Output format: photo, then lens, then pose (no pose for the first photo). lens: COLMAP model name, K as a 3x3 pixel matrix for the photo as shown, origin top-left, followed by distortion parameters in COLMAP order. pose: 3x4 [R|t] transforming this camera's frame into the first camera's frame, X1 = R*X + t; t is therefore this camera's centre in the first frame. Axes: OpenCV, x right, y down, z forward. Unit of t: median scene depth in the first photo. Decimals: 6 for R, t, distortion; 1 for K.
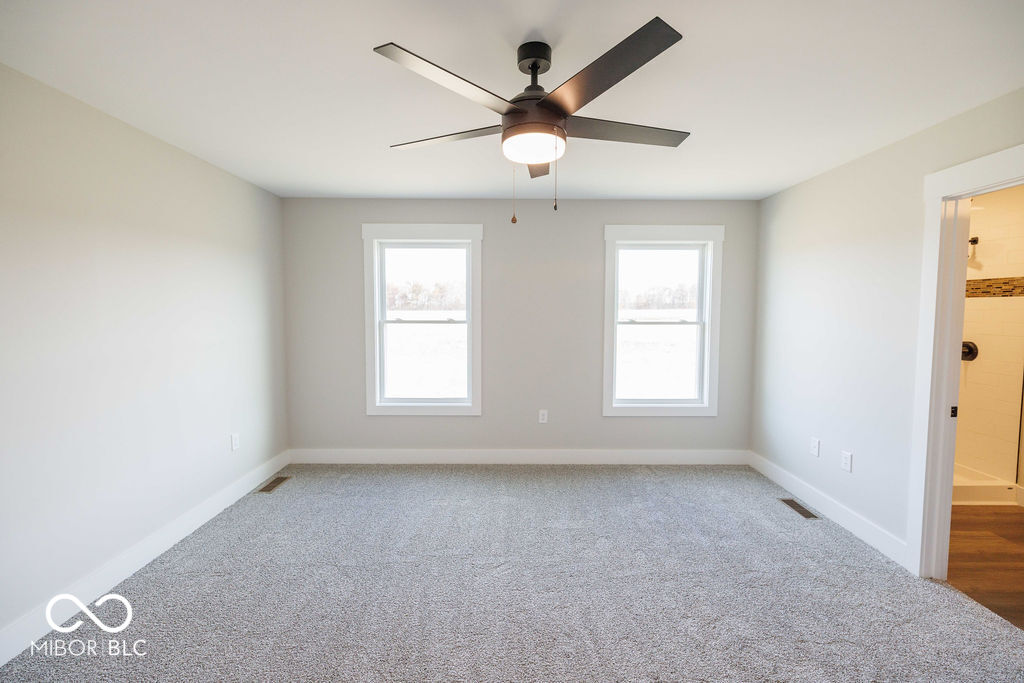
lens RADIAL K [[461.0, 0, 512.0], [0, 461.0, 341.5], [0, 0, 1]] dist [-0.035157, -0.000107]
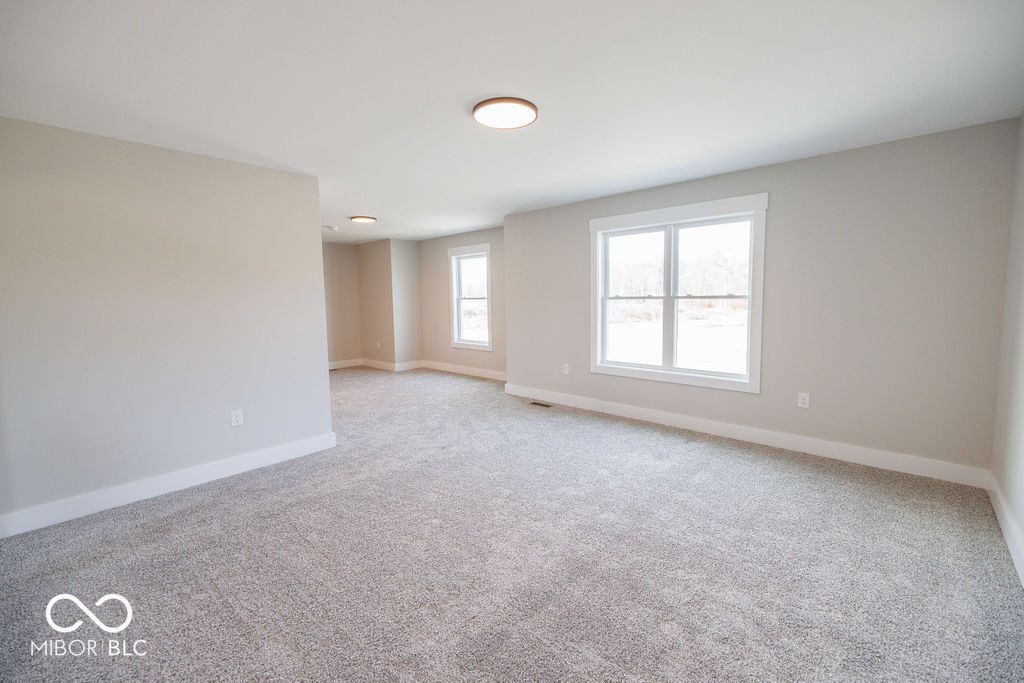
lens RADIAL K [[425.0, 0, 513.8], [0, 425.0, 334.3], [0, 0, 1]] dist [0.001331, -0.000395]
pose [[0.737138, 0.046599, -0.674133, 0.306501], [-0.017694, 0.998608, 0.049680, 0.001673], [0.675510, -0.024693, 0.736937, -0.001648]]
